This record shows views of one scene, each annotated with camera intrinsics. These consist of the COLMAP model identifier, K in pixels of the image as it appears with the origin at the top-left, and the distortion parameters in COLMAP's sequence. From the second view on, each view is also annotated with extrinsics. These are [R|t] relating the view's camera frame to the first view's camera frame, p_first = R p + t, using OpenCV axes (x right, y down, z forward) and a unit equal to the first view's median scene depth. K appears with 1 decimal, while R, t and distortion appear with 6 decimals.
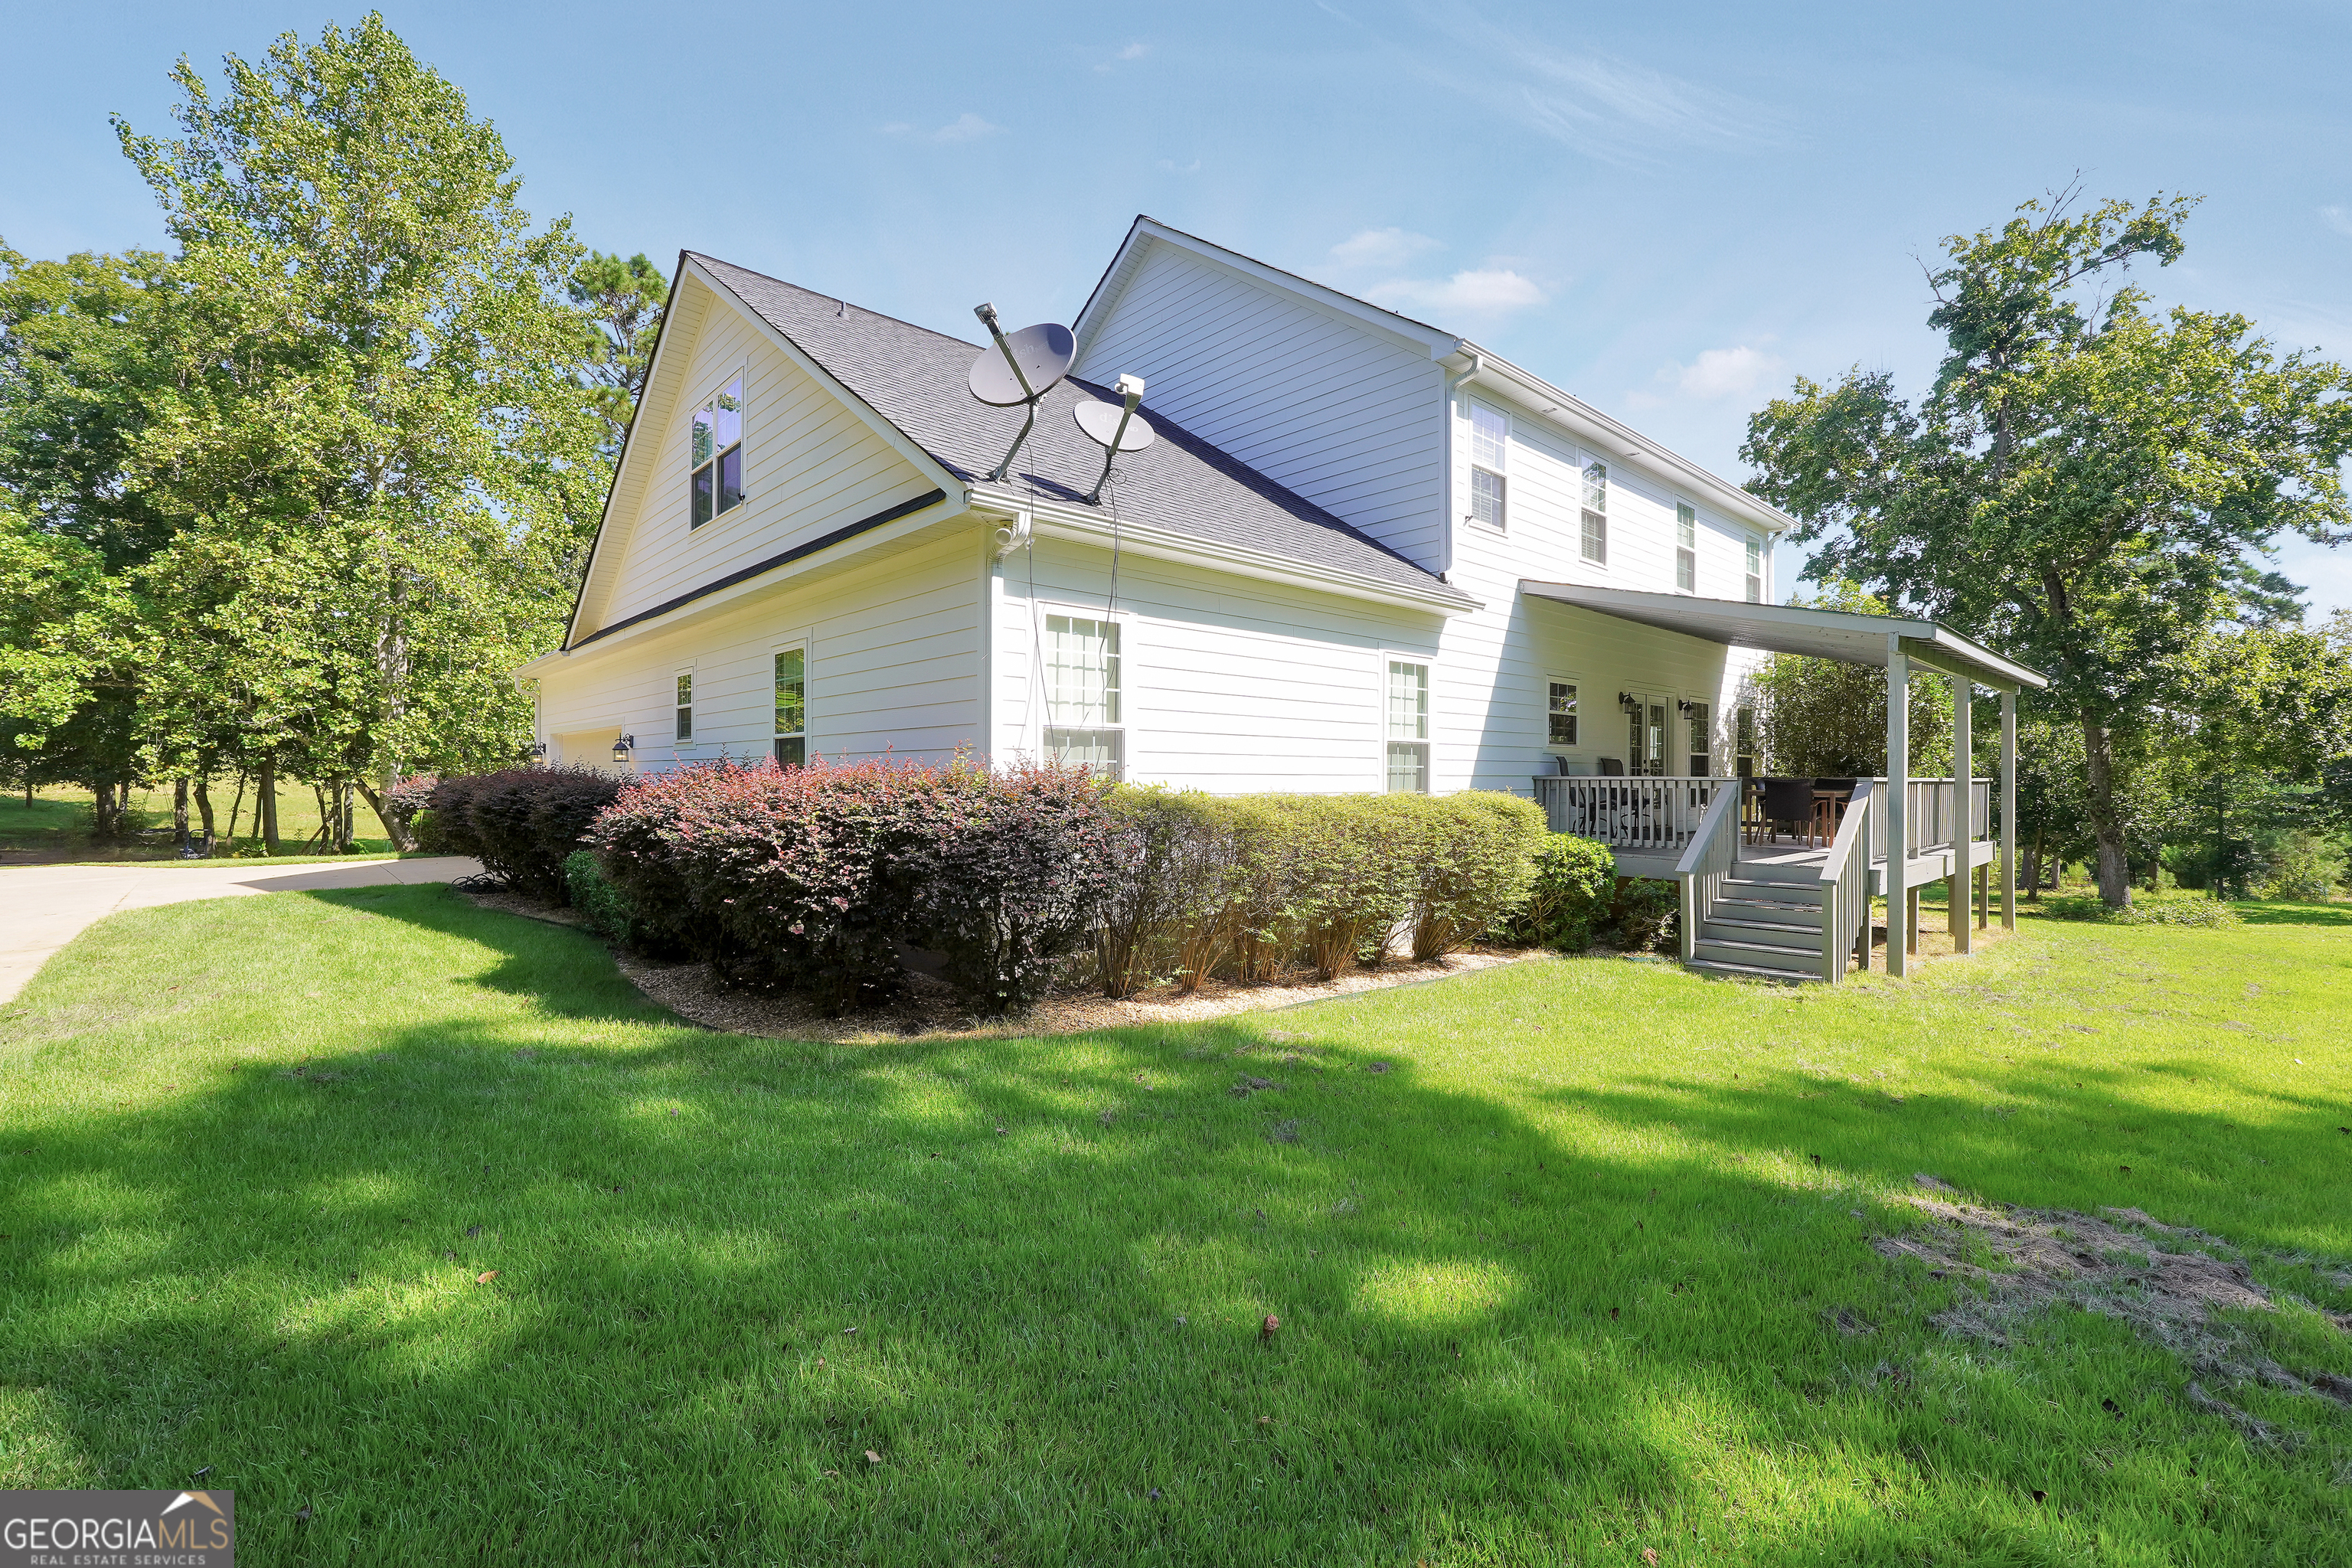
lens RADIAL K [[1018.8, 0, 1173.7], [0, 1018.8, 776.5], [0, 0, 1]] dist [-0.018850, 0.008633]
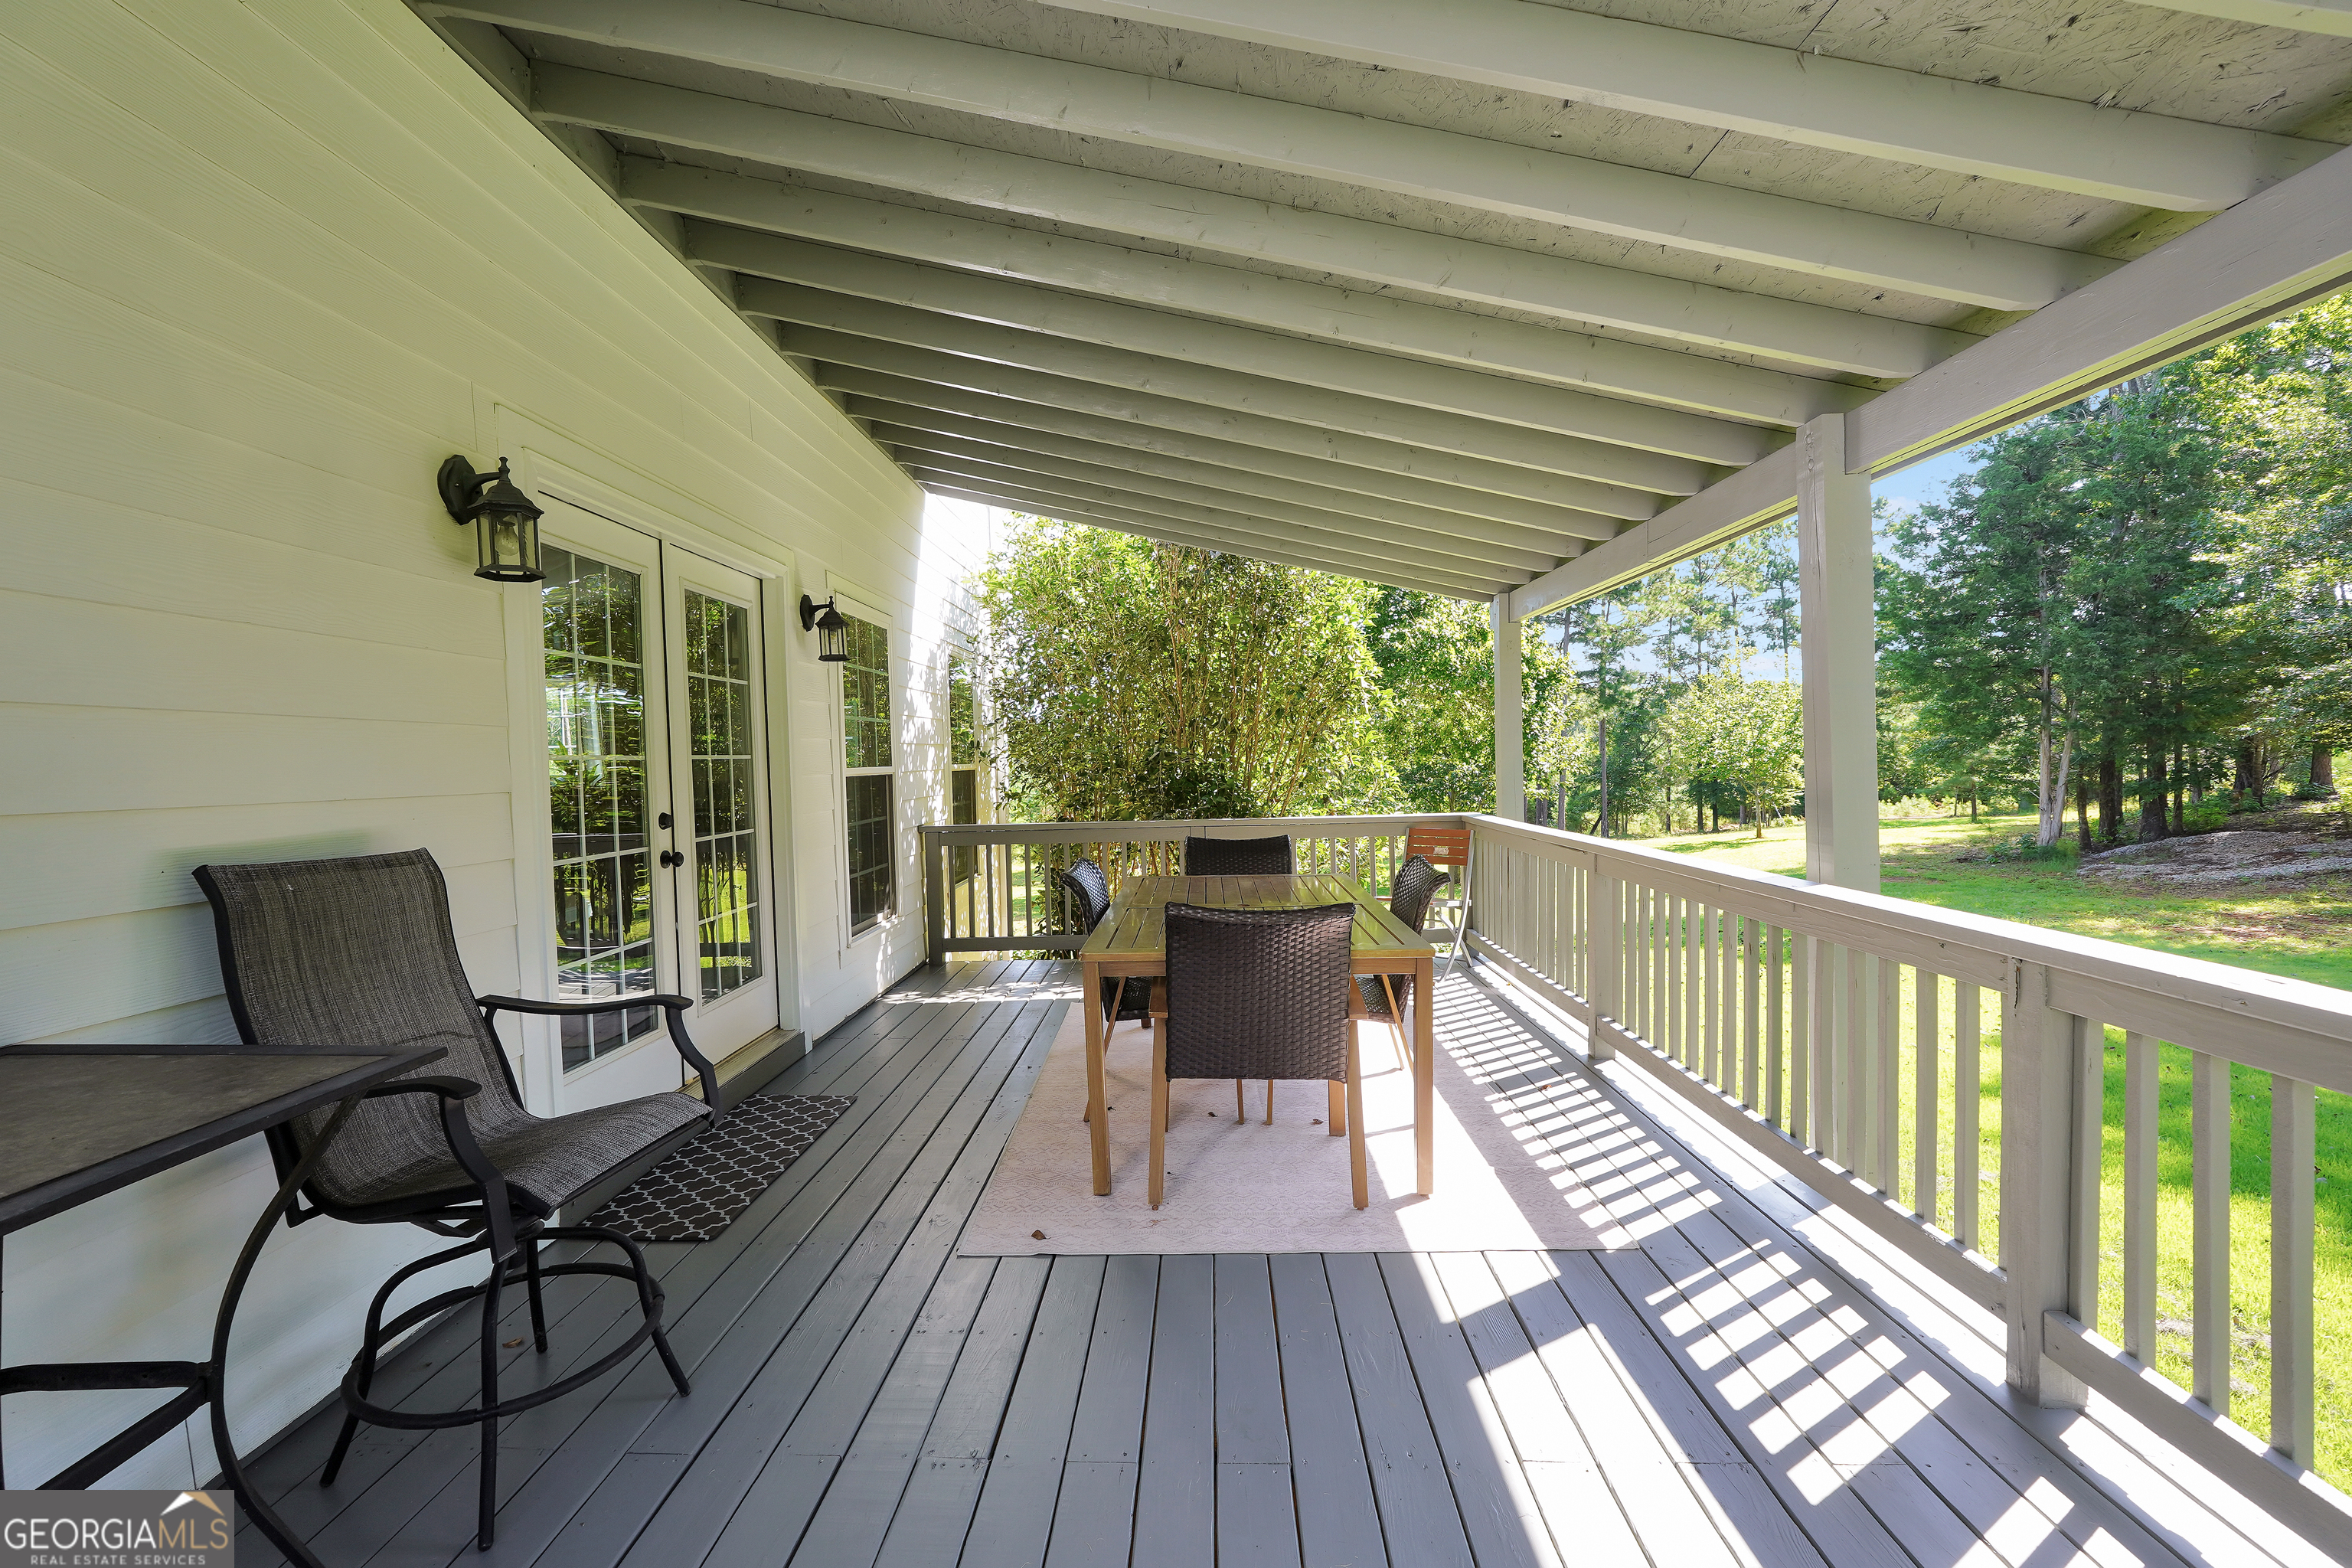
lens RADIAL K [[1018.8, 0, 1173.7], [0, 1018.8, 776.5], [0, 0, 1]] dist [-0.018850, 0.008633]
pose [[0.706462, -0.034007, 0.706934, 0.418299], [0.025035, 0.999421, 0.023059, -0.030740], [-0.707308, 0.001408, 0.706904, 0.821538]]
